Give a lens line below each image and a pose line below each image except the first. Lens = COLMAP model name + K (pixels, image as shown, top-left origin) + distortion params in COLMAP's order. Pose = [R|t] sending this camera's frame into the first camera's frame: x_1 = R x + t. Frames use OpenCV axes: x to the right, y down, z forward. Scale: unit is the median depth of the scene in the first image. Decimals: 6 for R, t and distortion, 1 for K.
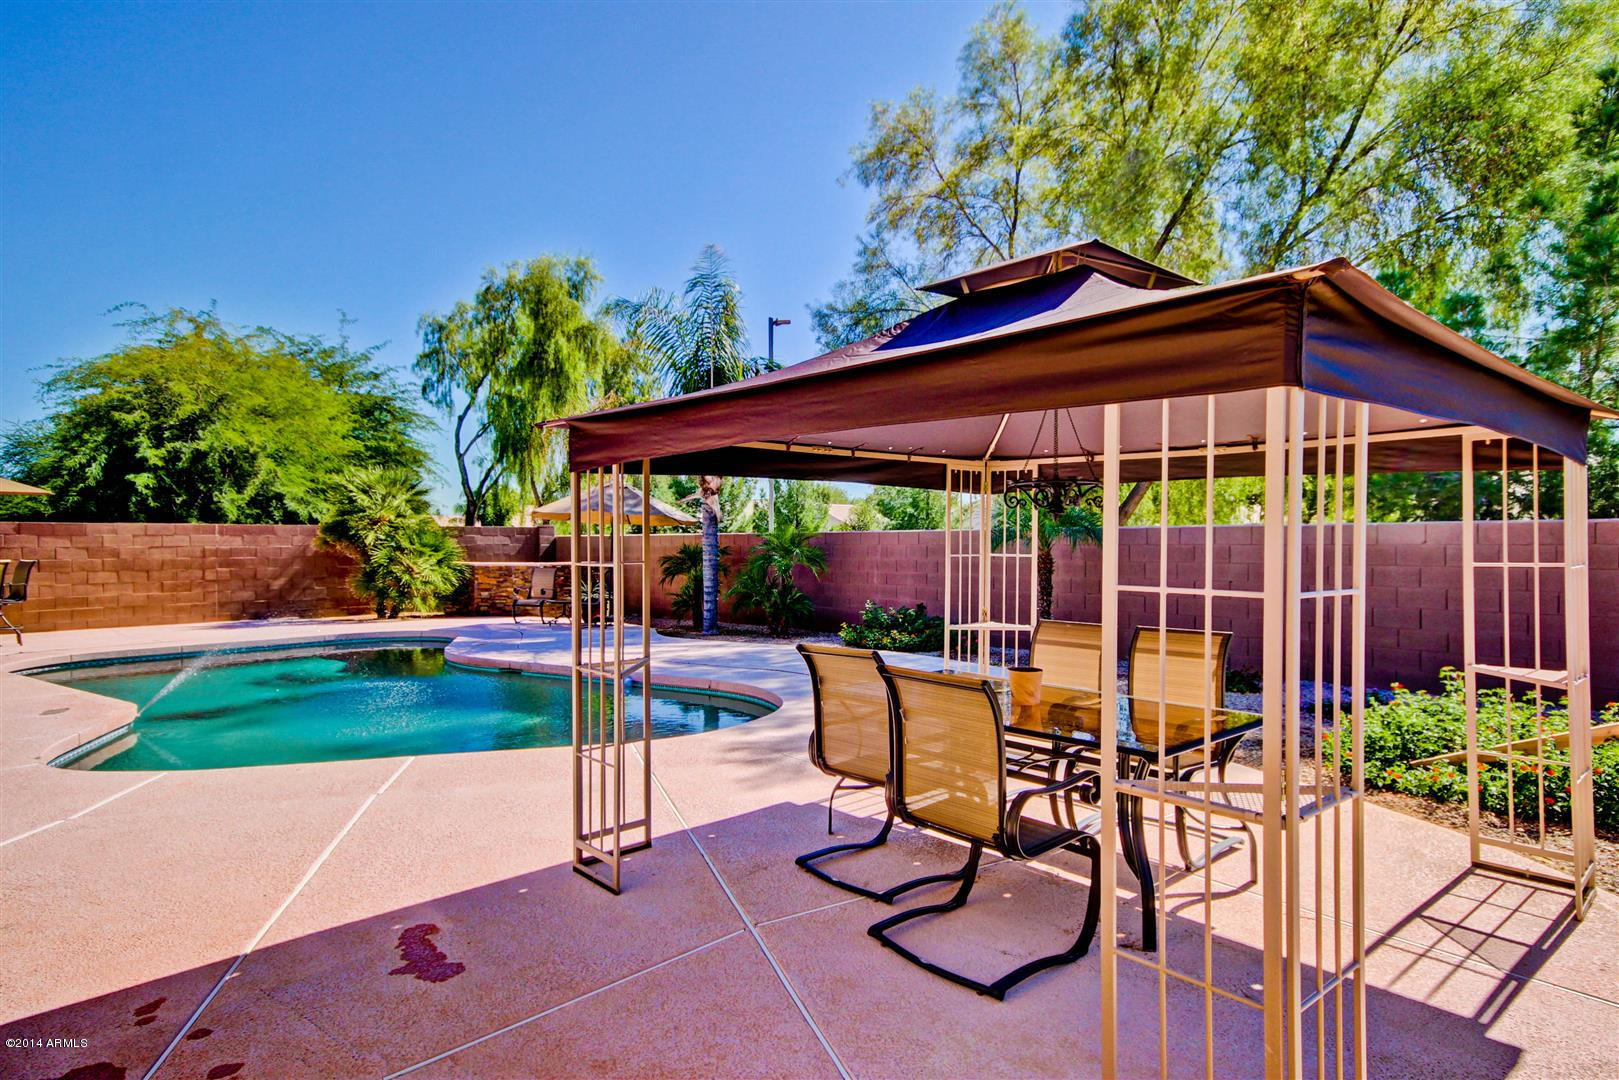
lens RADIAL K [[910.0, 0, 816.9], [0, 910.0, 542.4], [0, 0, 1]] dist [0.029527, 0.007080]
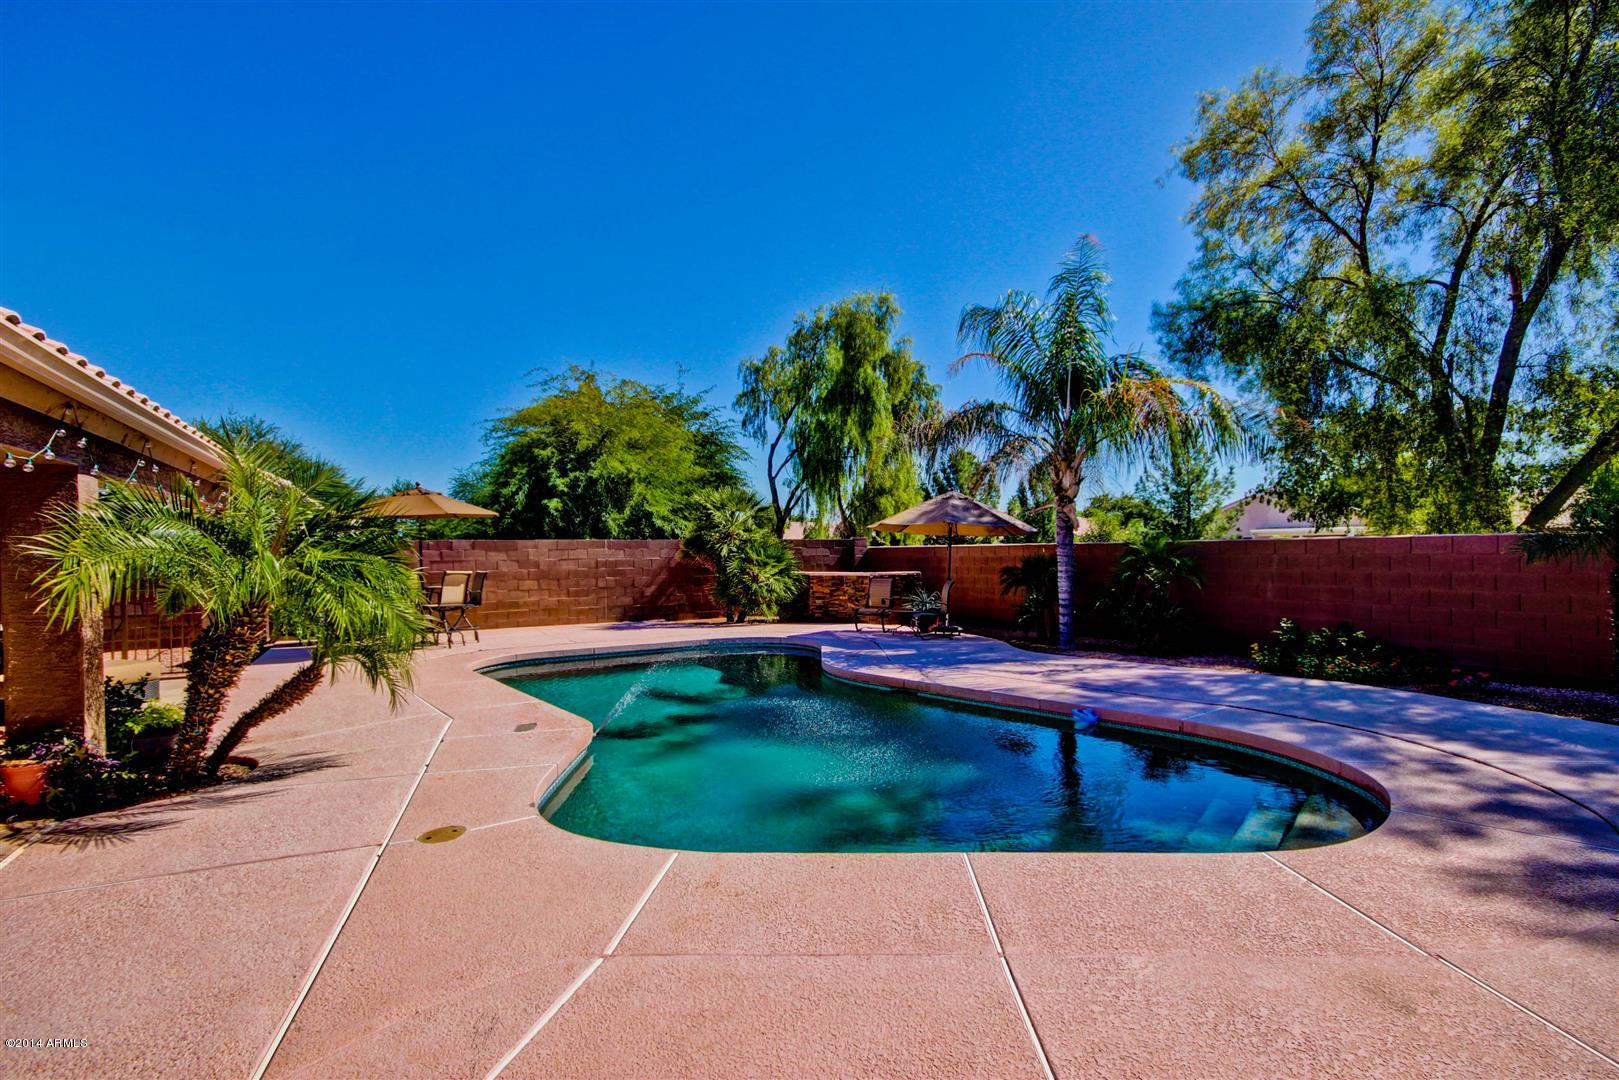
lens RADIAL K [[765.6, 0, 803.5], [0, 765.6, 540.0], [0, 0, 1]] dist [0.003069, 0.001018]
pose [[0.960854, -0.011160, -0.276830, -0.128686], [0.006874, 0.999841, -0.016445, -0.001528], [0.276970, 0.013899, 0.960778, 0.122082]]
